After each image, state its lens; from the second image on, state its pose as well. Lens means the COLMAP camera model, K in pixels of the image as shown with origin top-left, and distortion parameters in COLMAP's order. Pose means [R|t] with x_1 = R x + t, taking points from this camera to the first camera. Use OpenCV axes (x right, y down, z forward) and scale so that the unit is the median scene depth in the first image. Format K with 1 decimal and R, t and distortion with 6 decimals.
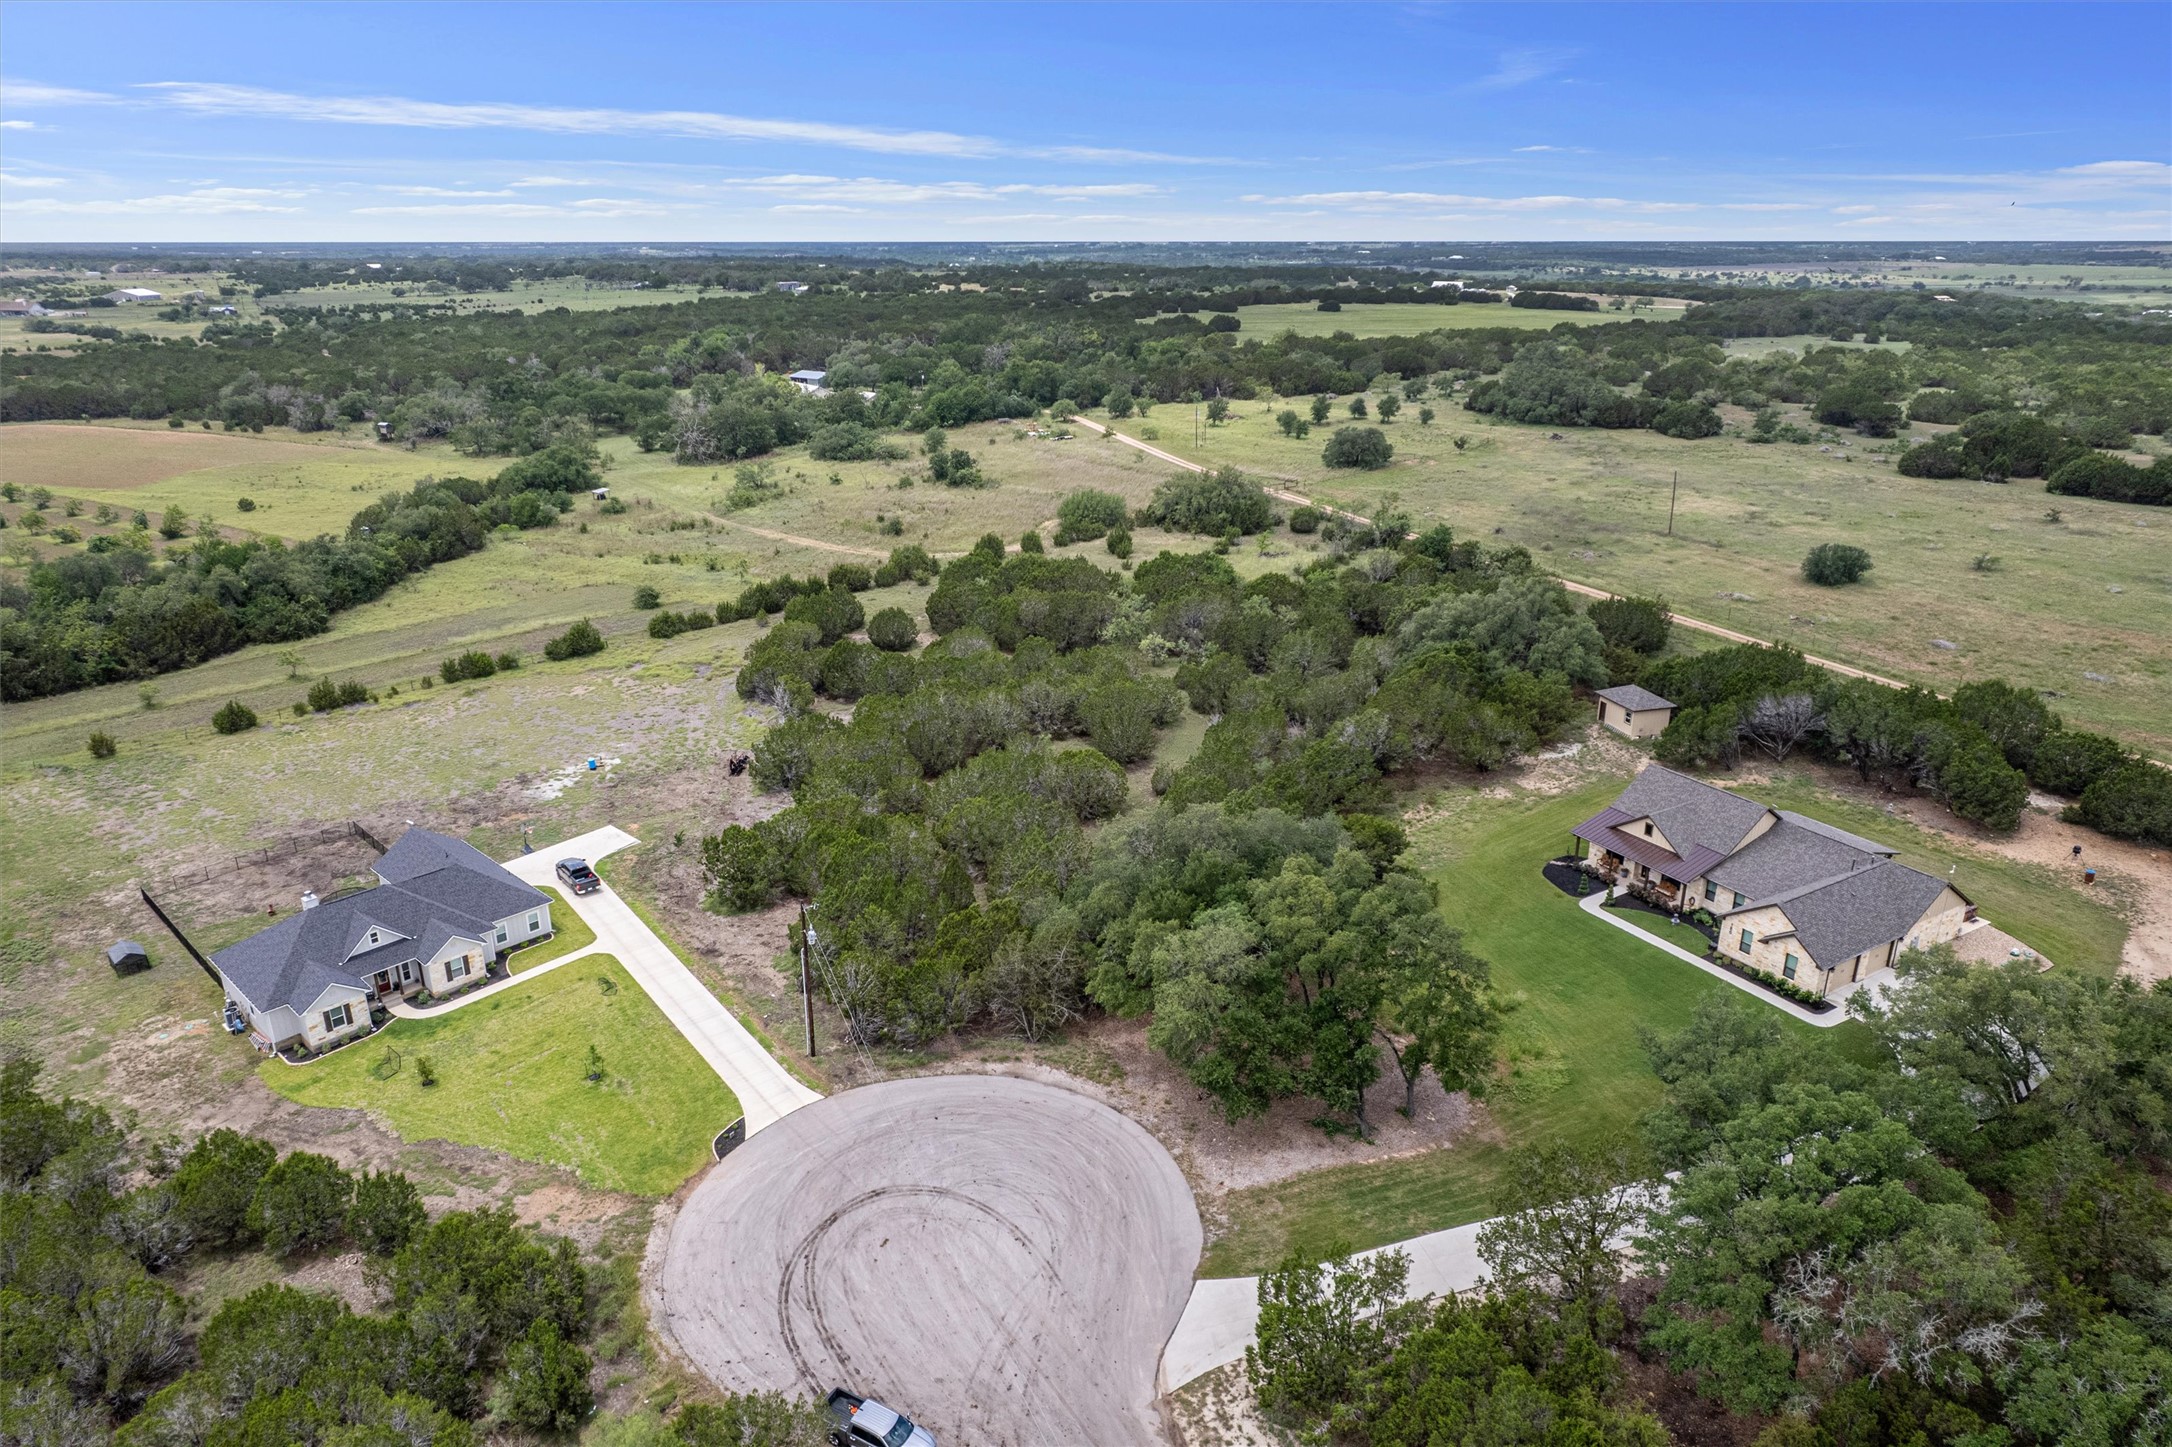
lens RADIAL K [[1421.6, 0, 1091.0], [0, 1421.6, 717.1], [0, 0, 1]] dist [-0.073031, 0.059464]
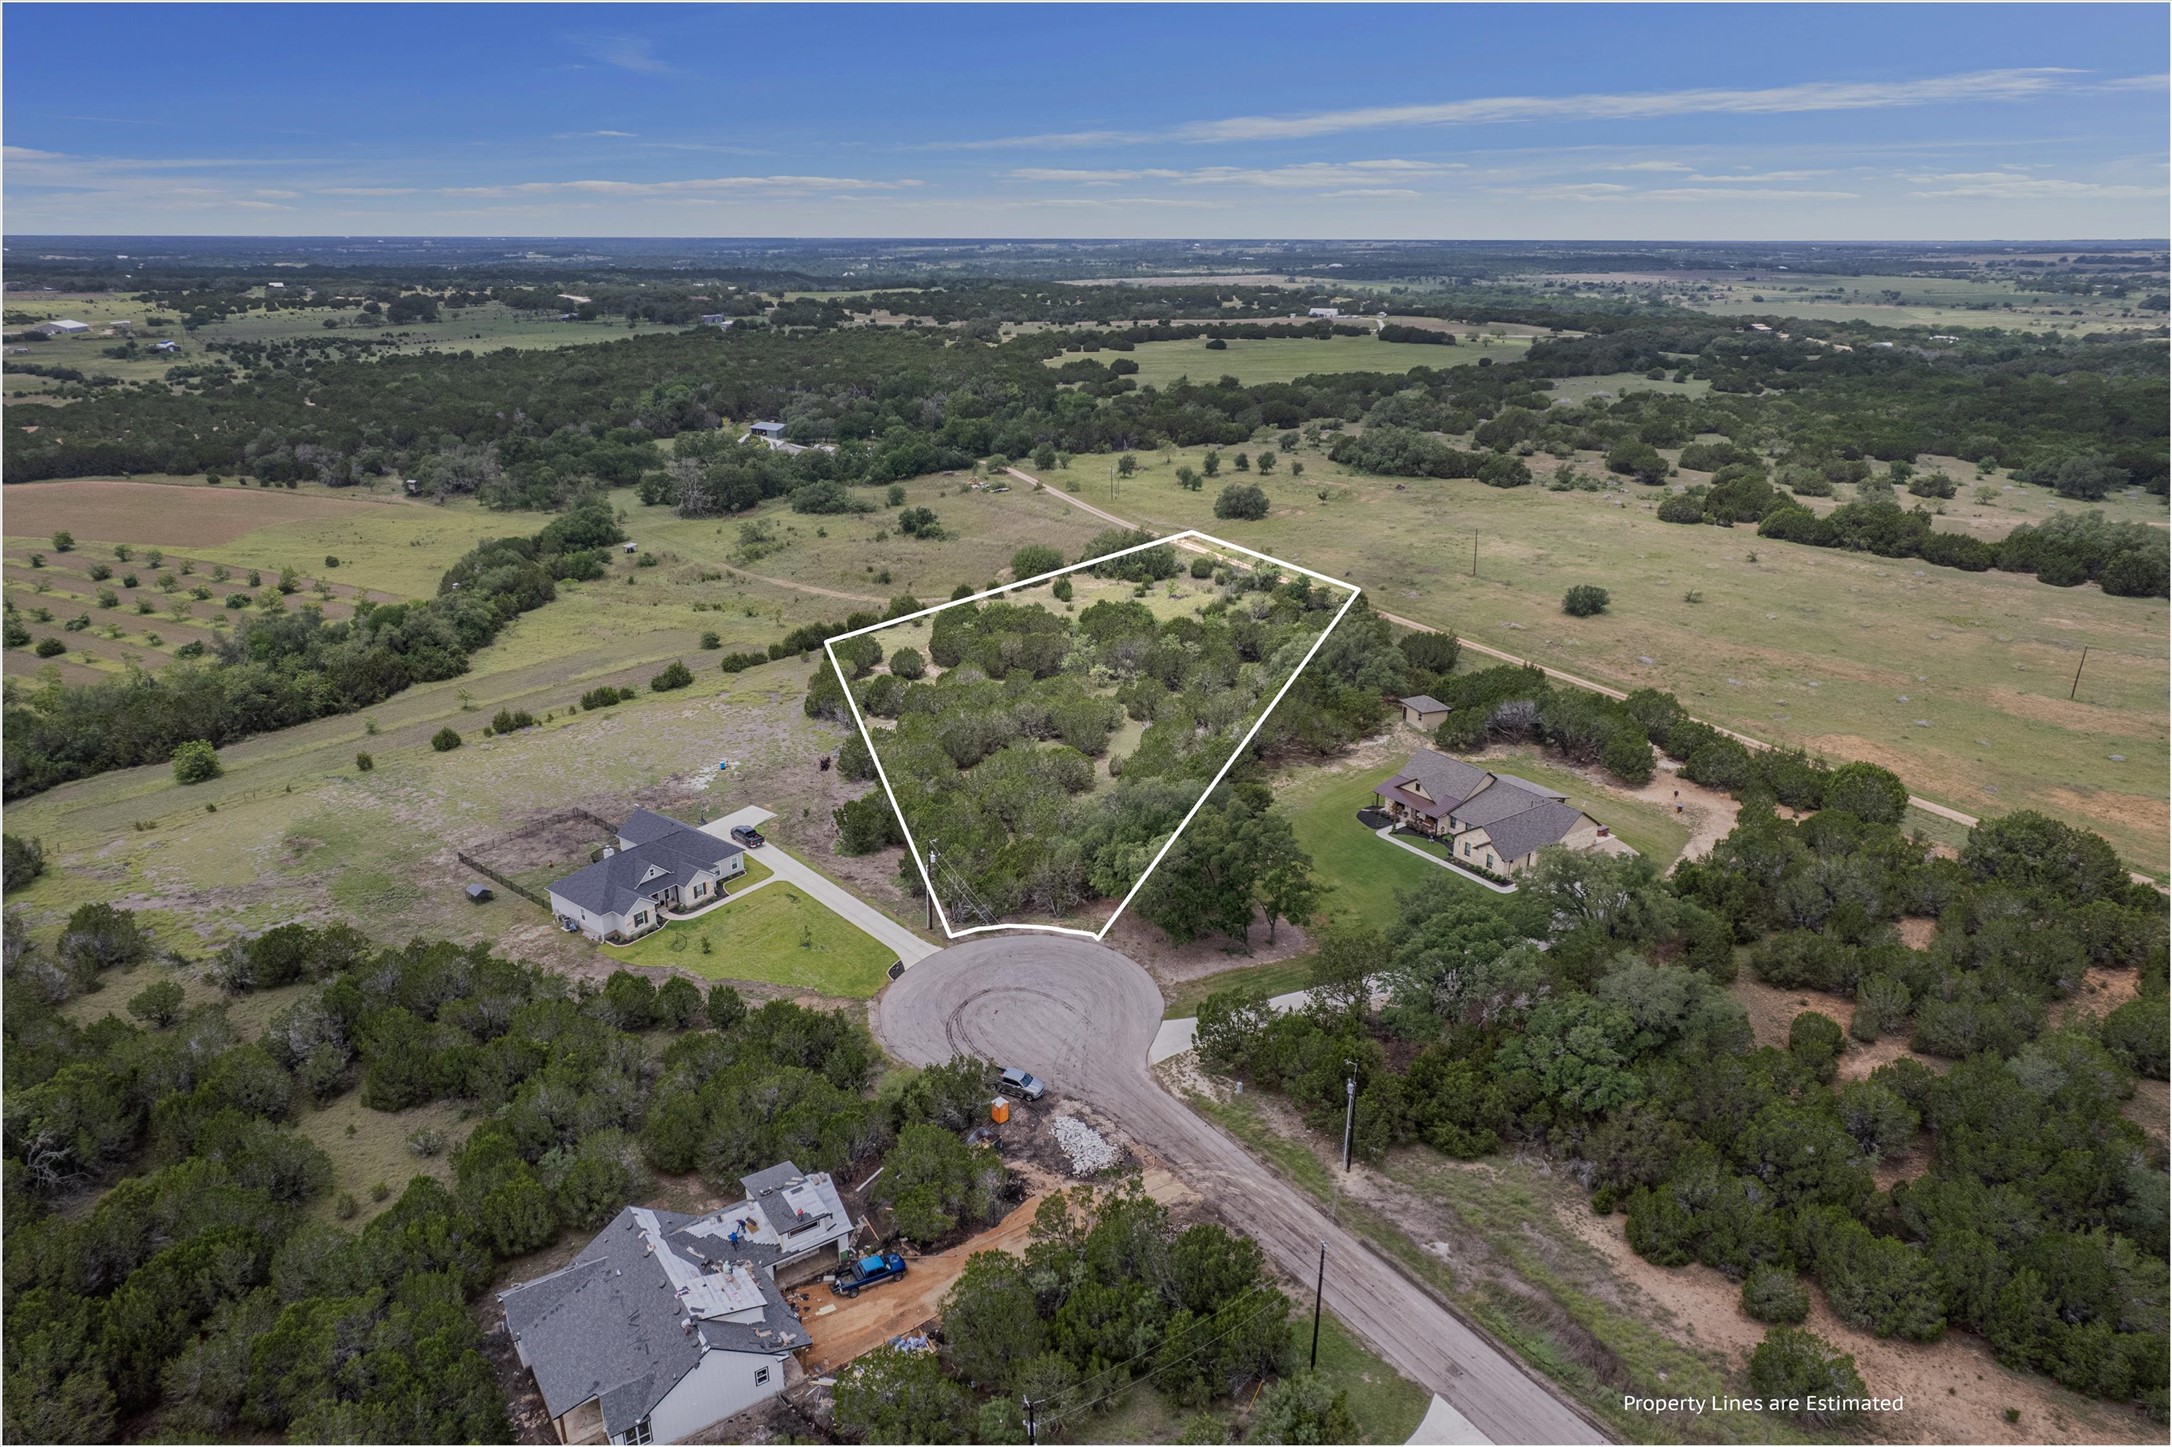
lens RADIAL K [[1421.6, 0, 1092.1], [0, 1421.6, 731.0], [0, 0, 1]] dist [-0.073031, 0.059464]
pose [[0.996997, -0.023917, 0.073654, -0.083562], [0.022981, 0.999644, 0.013533, -0.013607], [-0.073952, -0.011800, 0.997192, -0.498931]]
